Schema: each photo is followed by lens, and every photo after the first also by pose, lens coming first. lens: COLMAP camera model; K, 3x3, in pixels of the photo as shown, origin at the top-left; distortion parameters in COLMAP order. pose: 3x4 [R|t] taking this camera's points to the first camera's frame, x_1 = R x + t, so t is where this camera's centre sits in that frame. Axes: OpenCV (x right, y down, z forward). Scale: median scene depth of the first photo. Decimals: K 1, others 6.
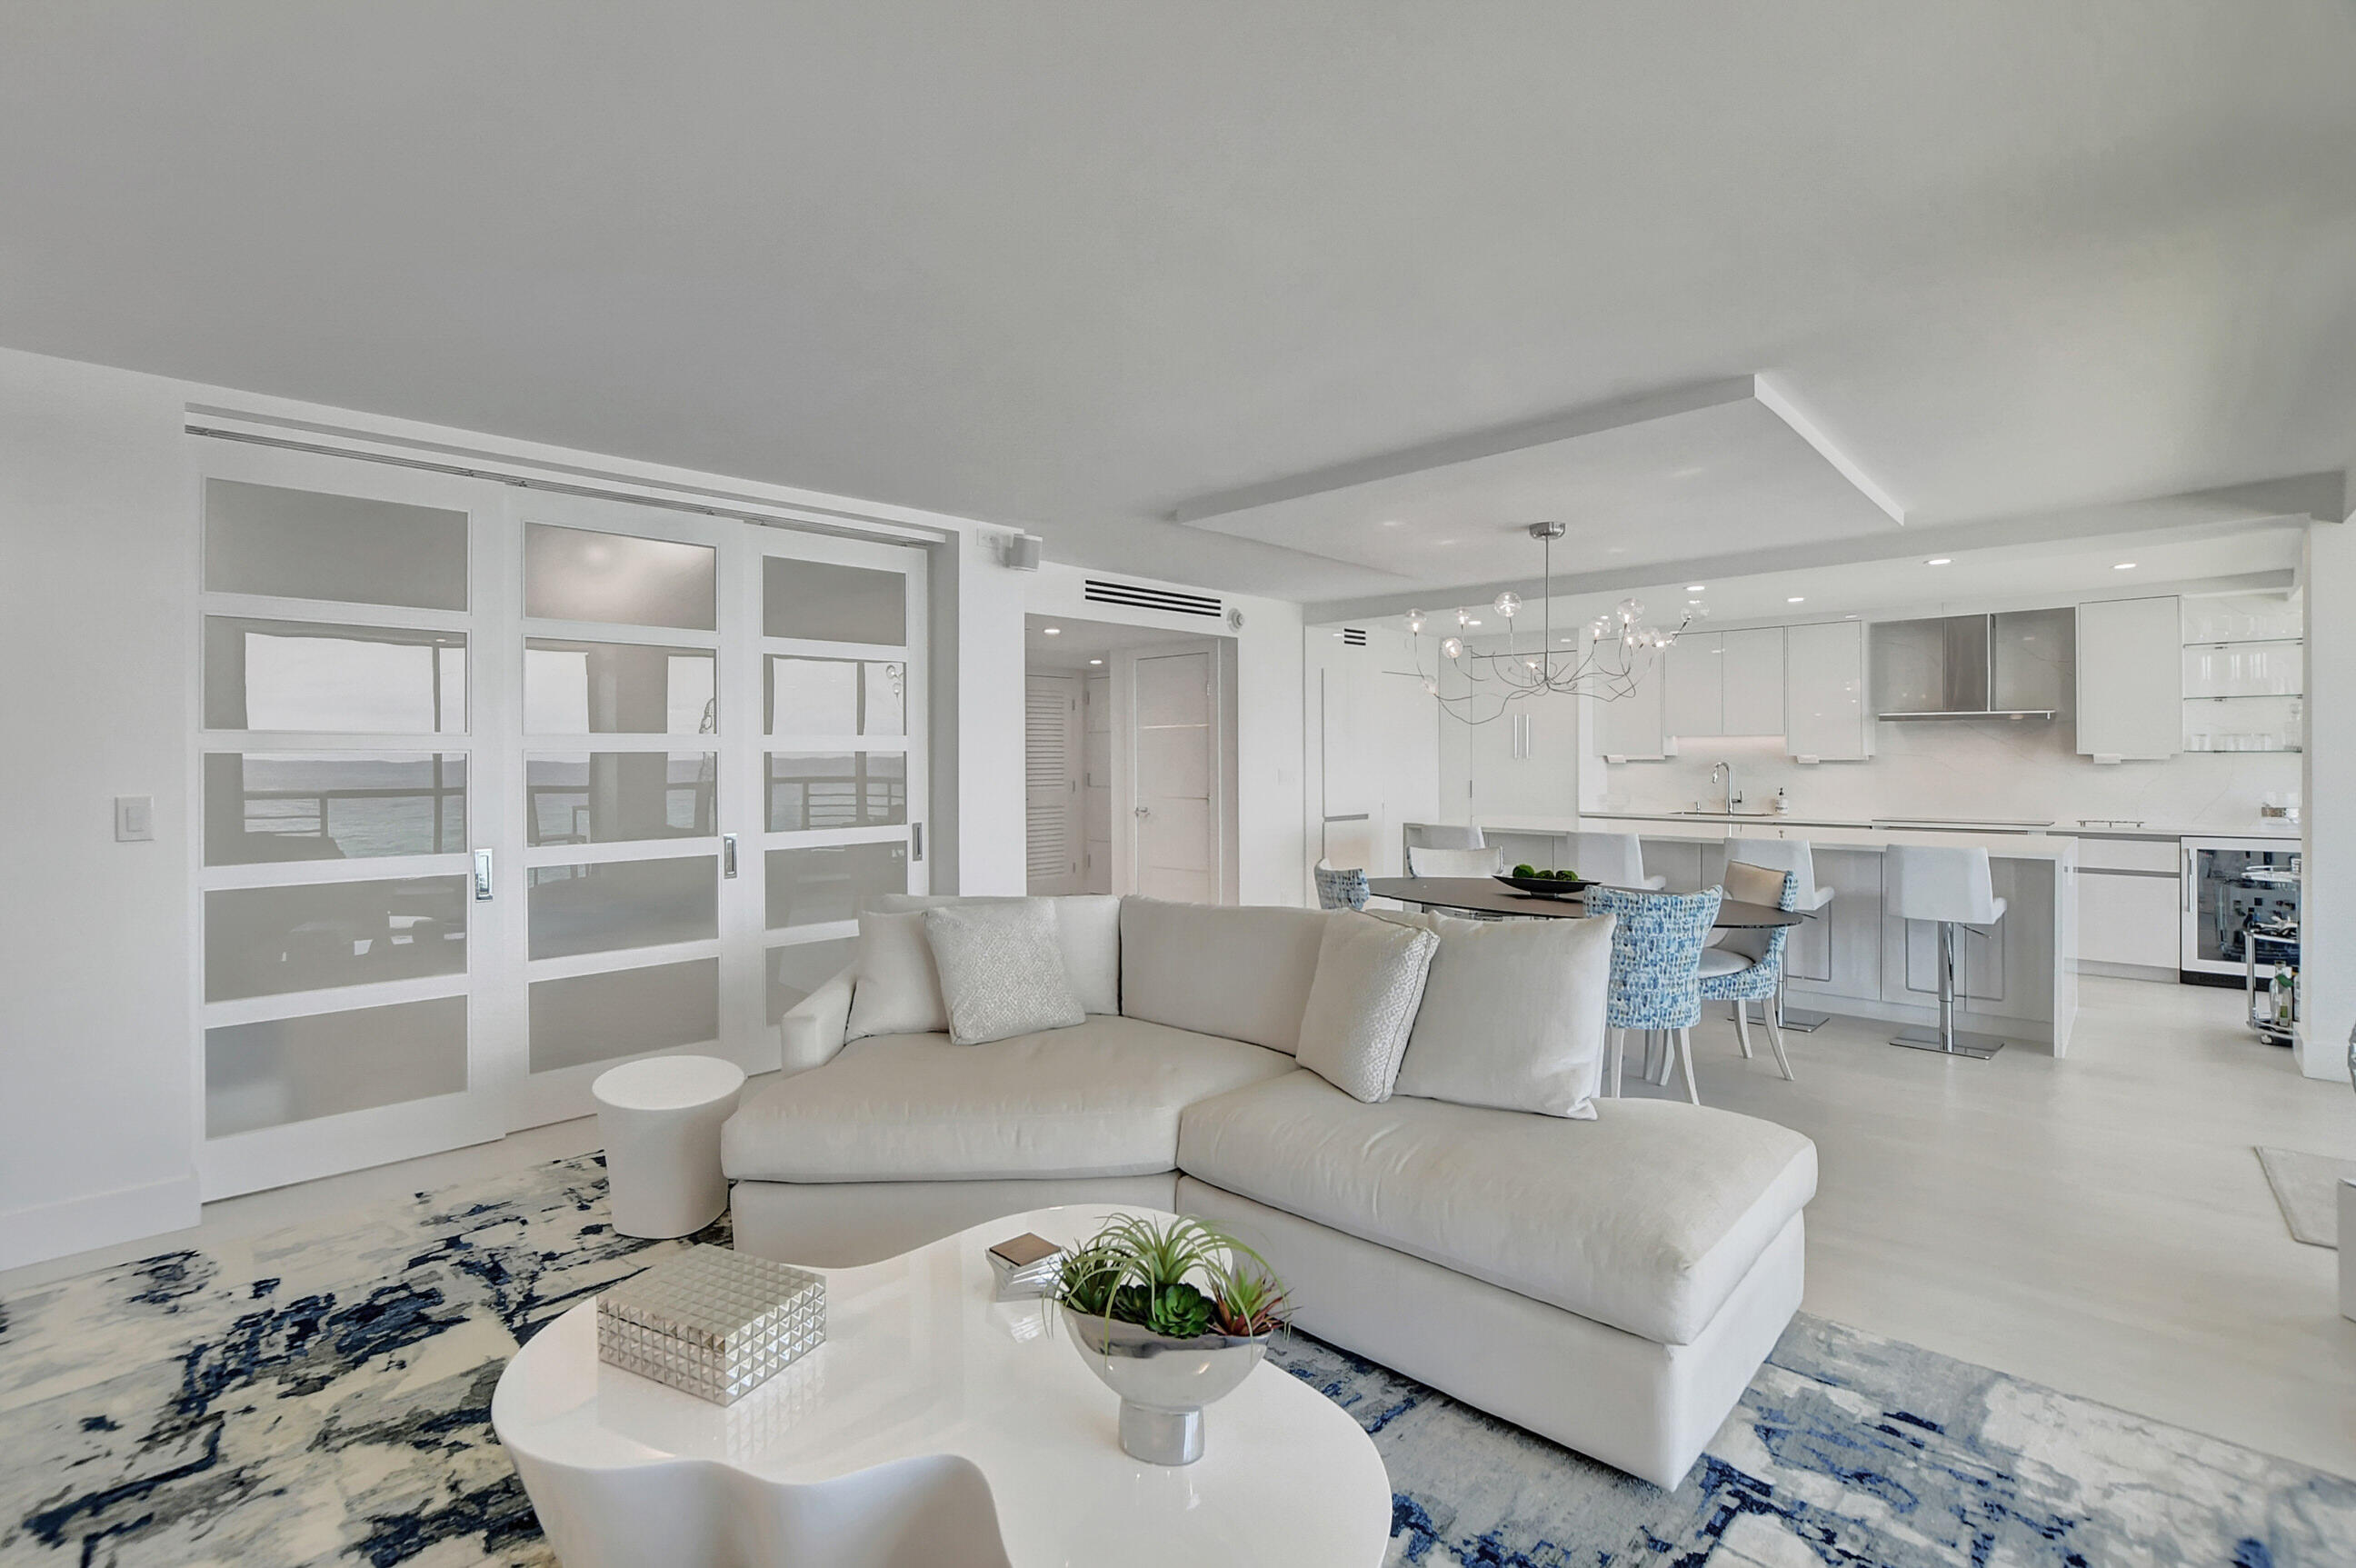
lens RADIAL K [[1075.1, 0, 1143.4], [0, 1075.1, 762.8], [0, 0, 1]] dist [-0.033003, 0.005179]
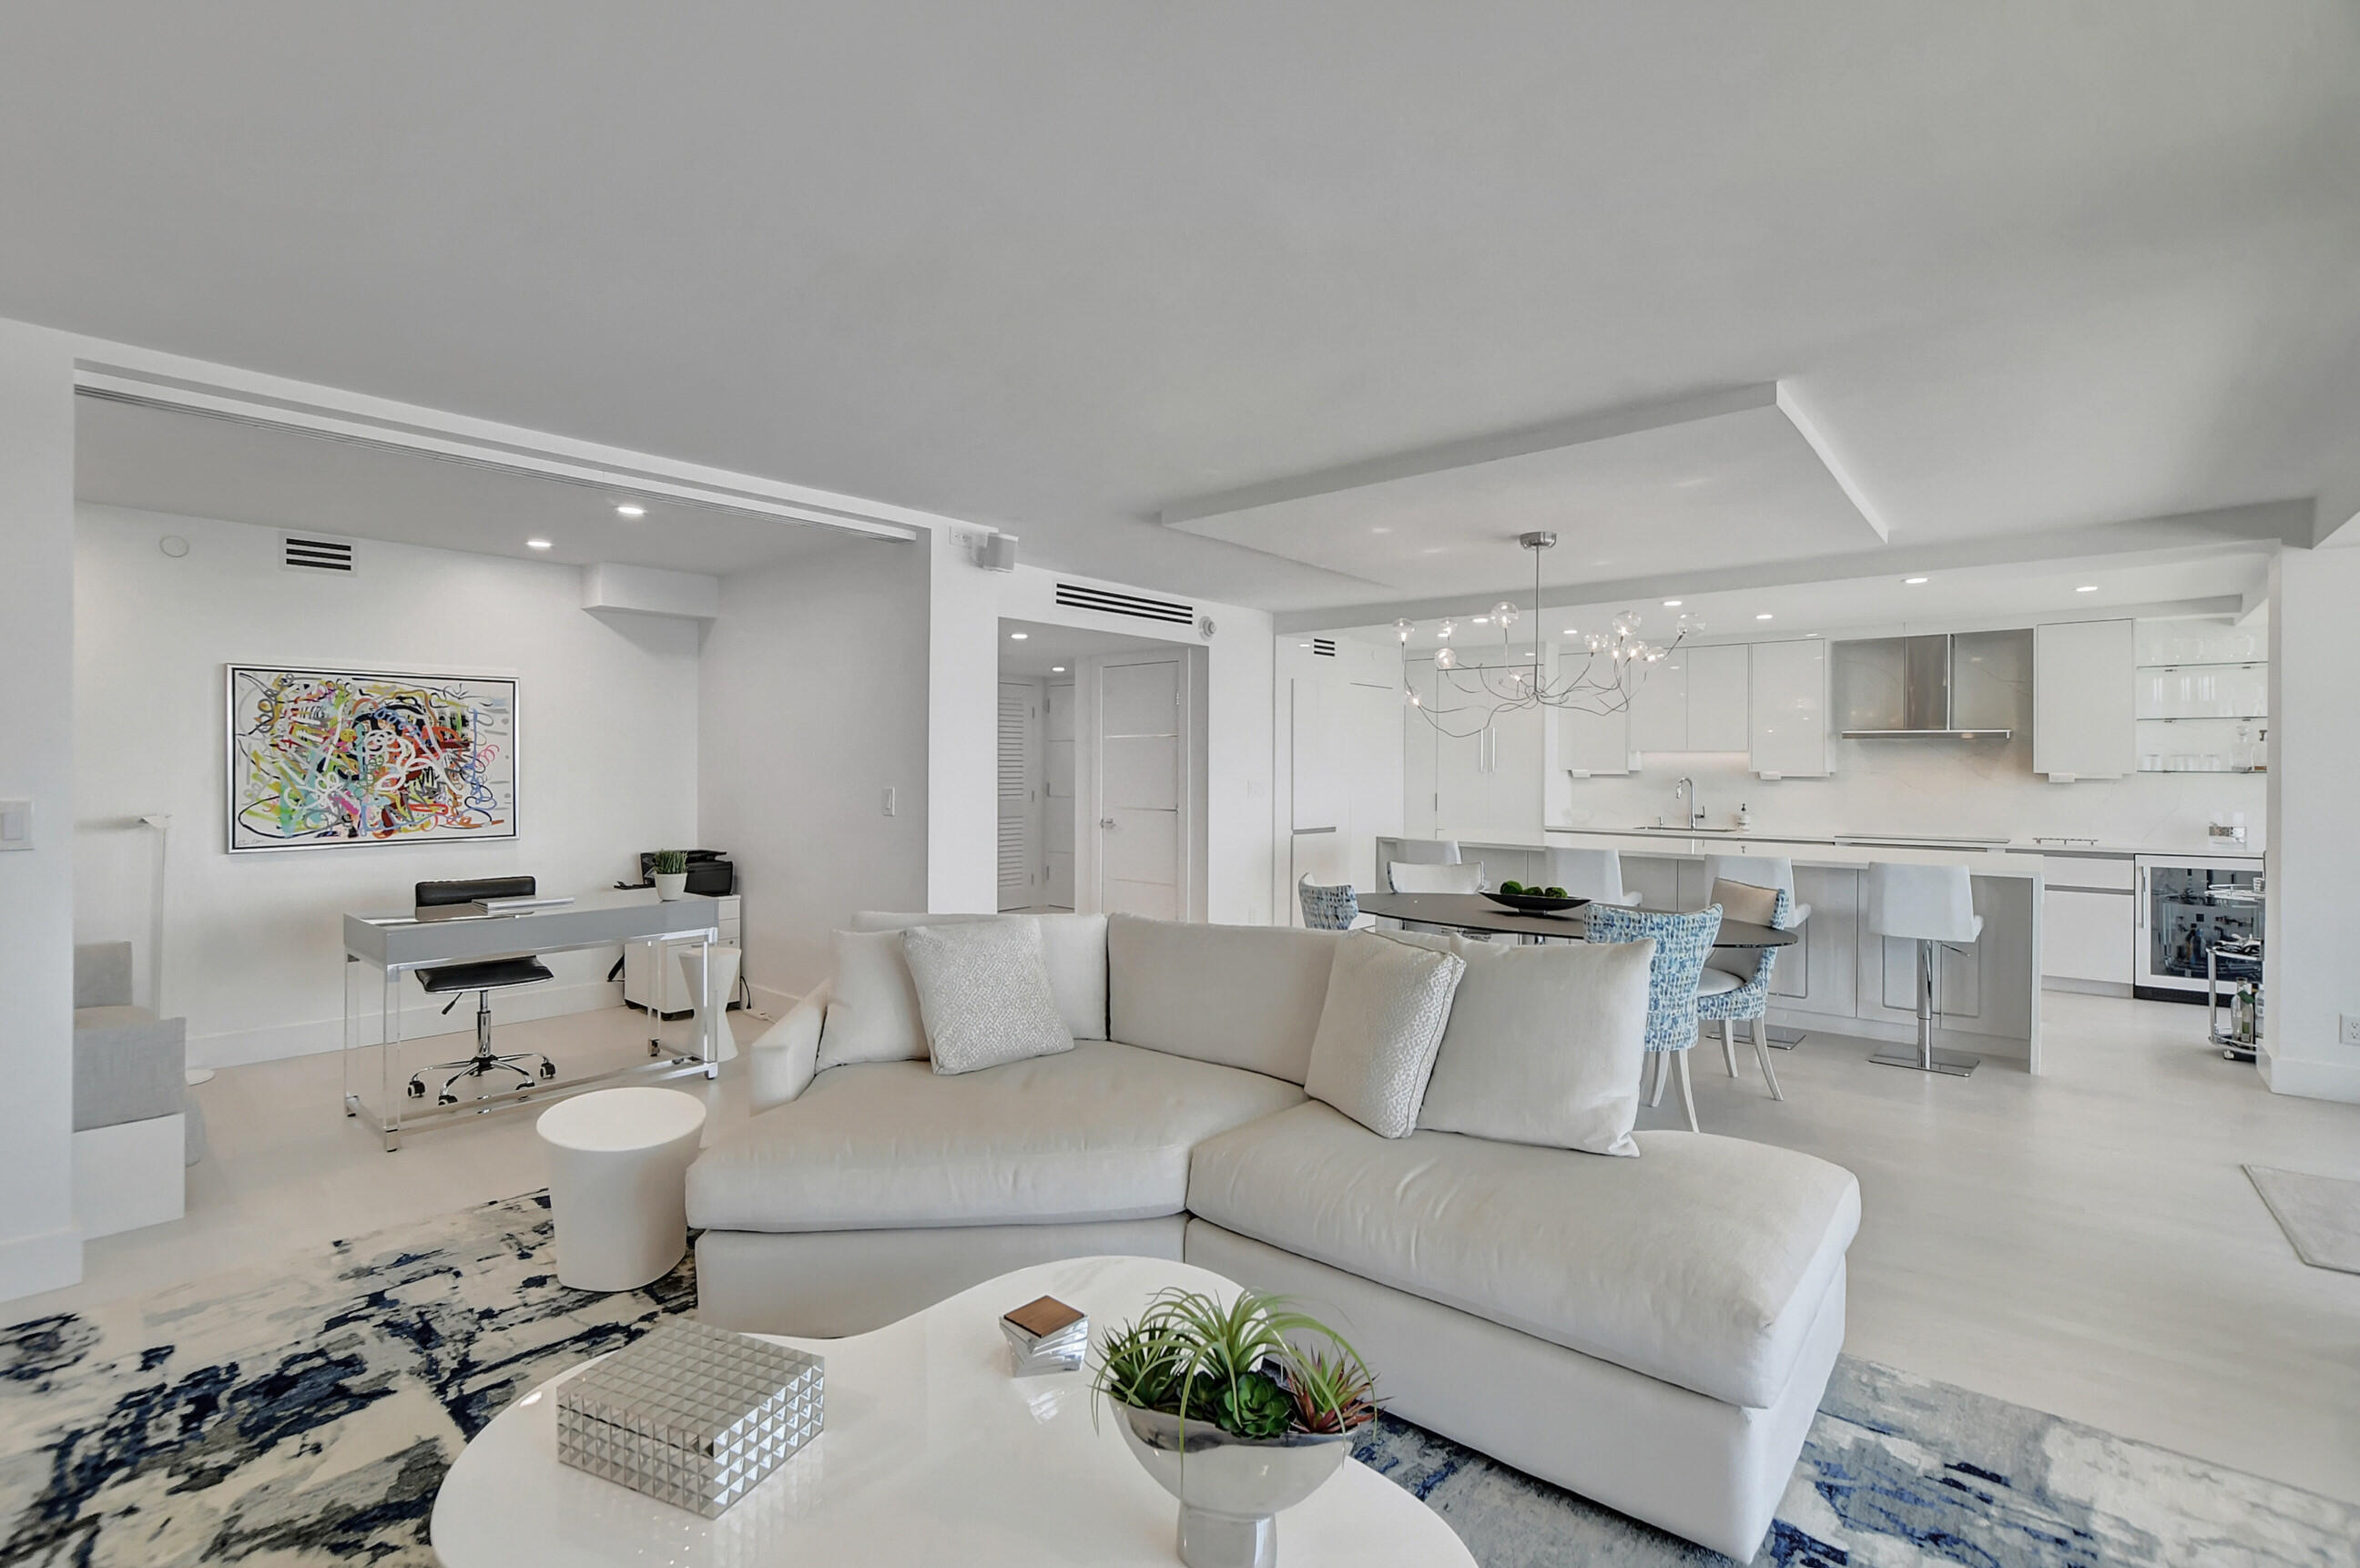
lens RADIAL K [[1076.9, 0, 1150.4], [0, 1076.9, 769.9], [0, 0, 1]] dist [-0.033003, 0.005179]
pose [[0.998340, 0.008699, 0.056935, -0.030788], [-0.008479, 0.999956, -0.004104, 0.000497], [-0.056969, 0.003615, 0.998369, 0.039981]]
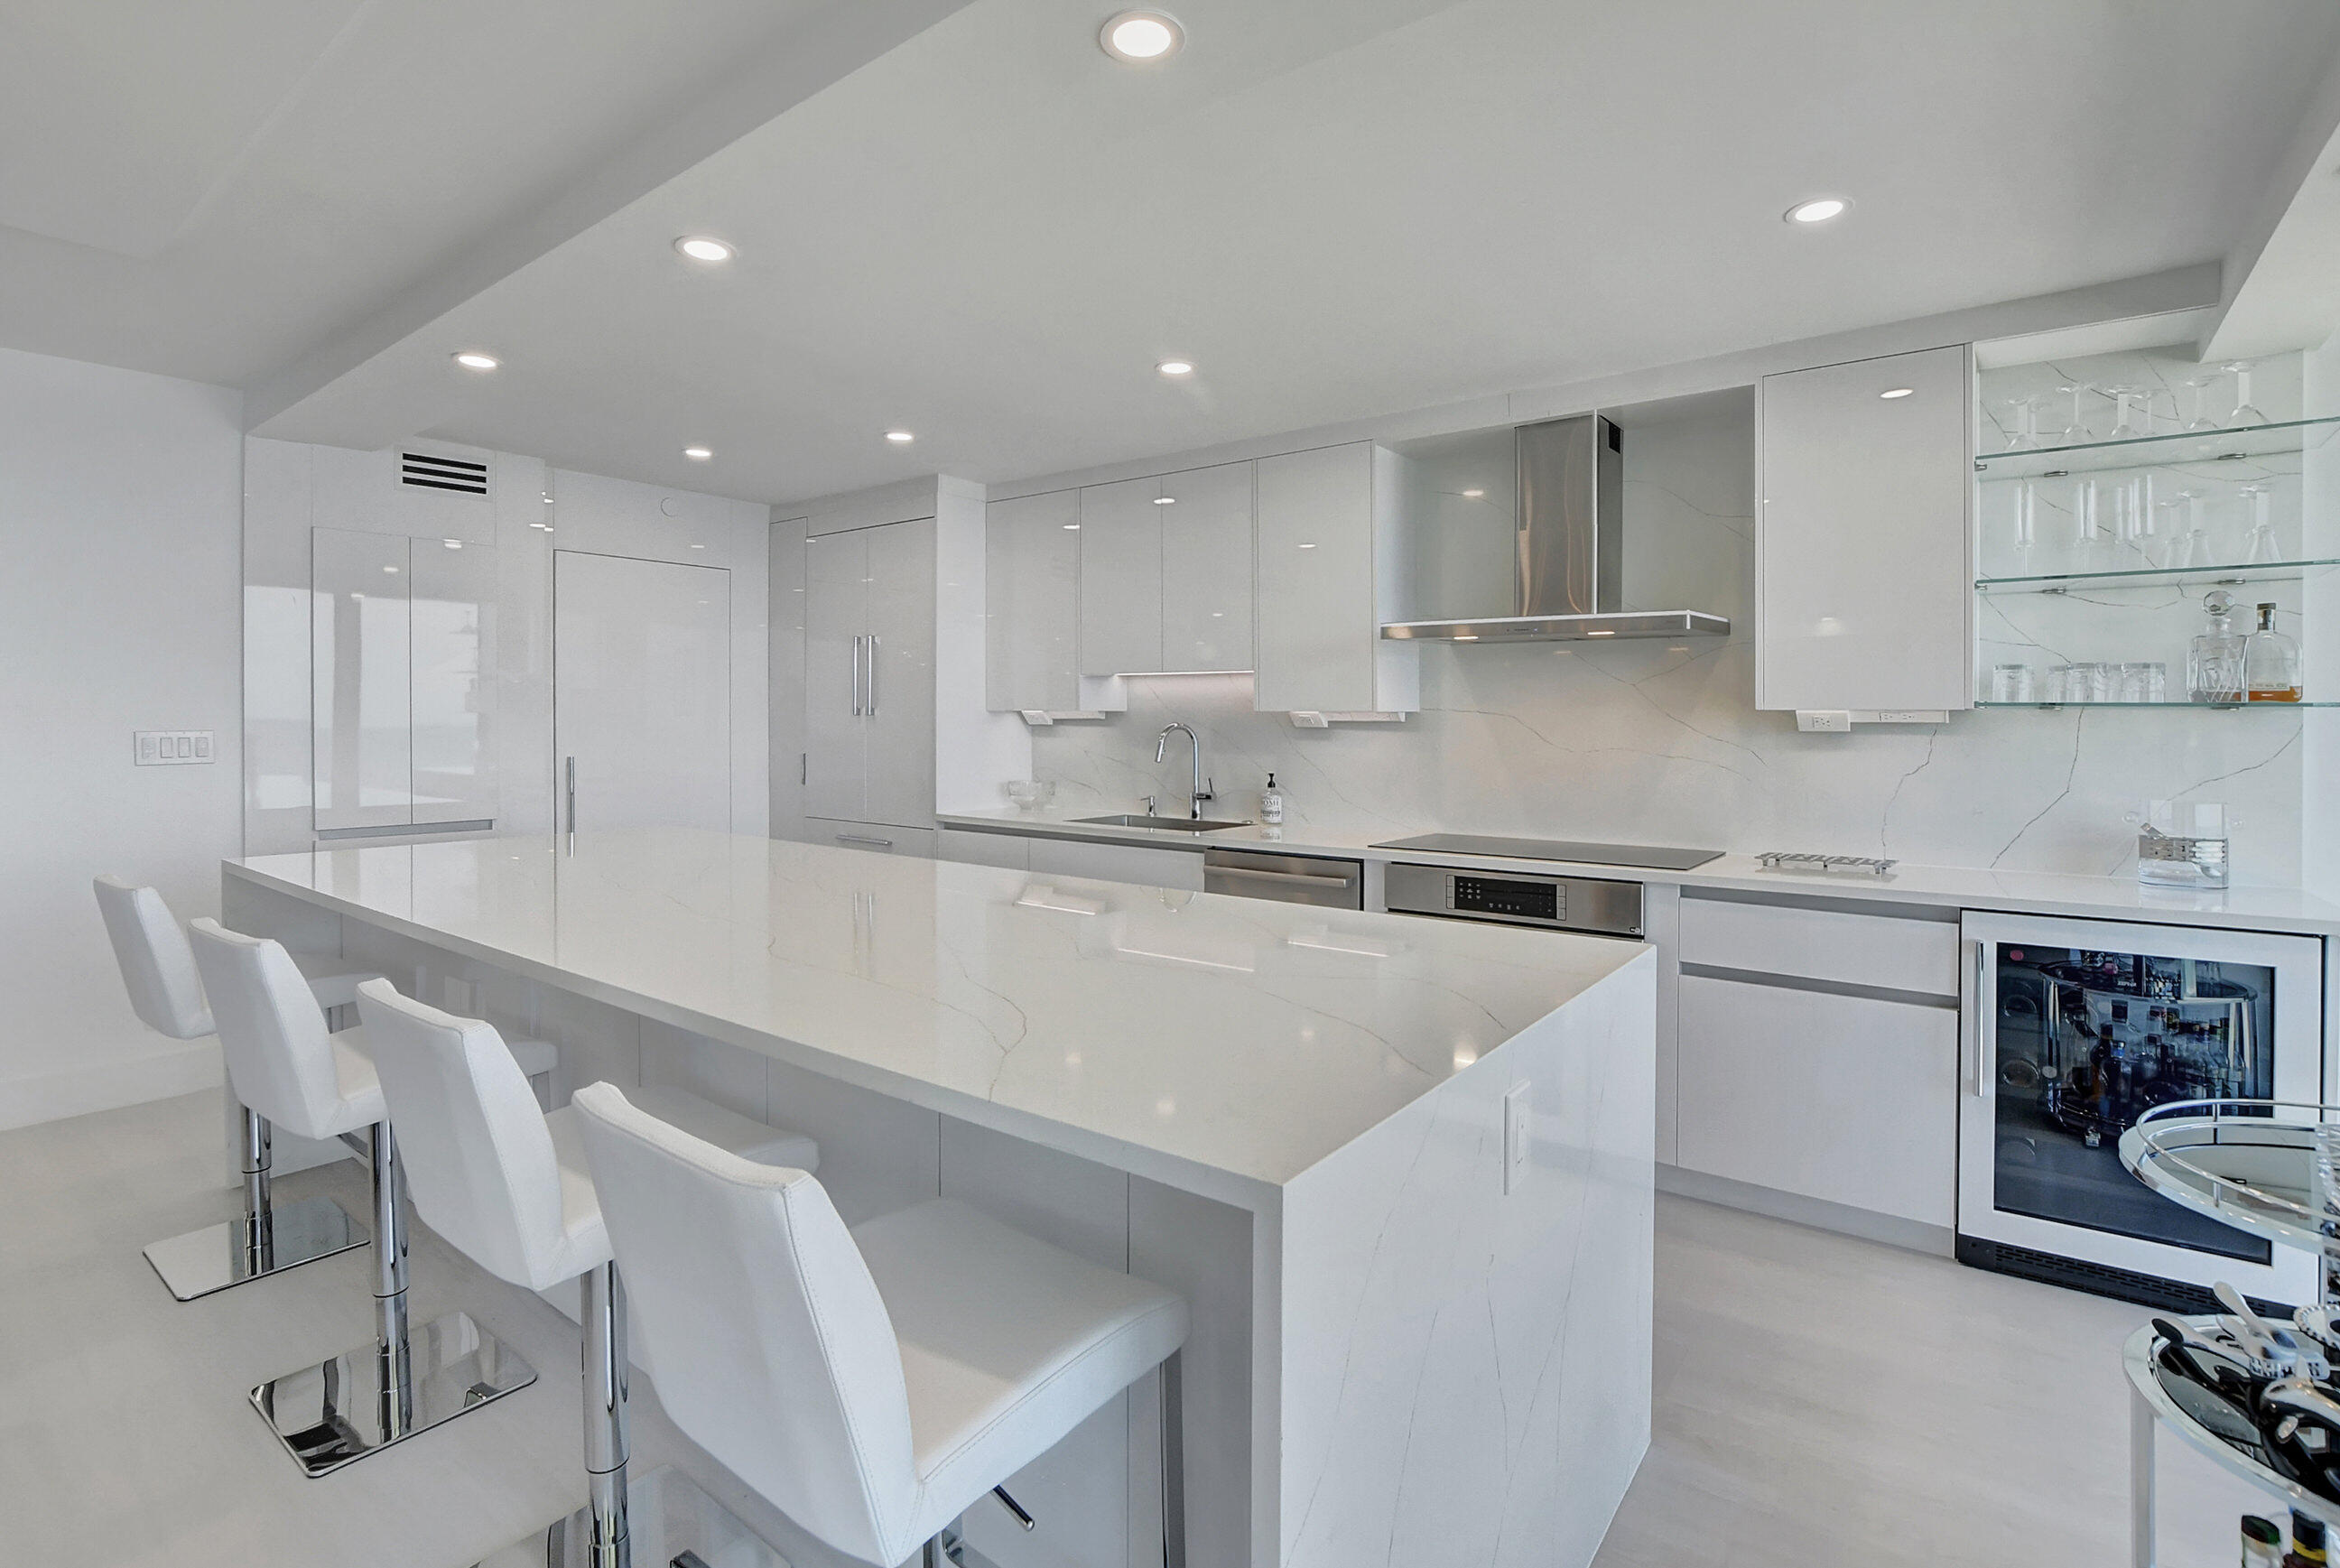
lens RADIAL K [[1106.1, 0, 1134.0], [0, 1106.1, 729.9], [0, 0, 1]] dist [-0.015395, -0.000215]
pose [[0.994392, 0.002931, 0.105712, 0.768118], [-0.003615, 0.999974, 0.006279, -0.002745], [-0.105691, -0.006626, 0.994377, 0.746608]]
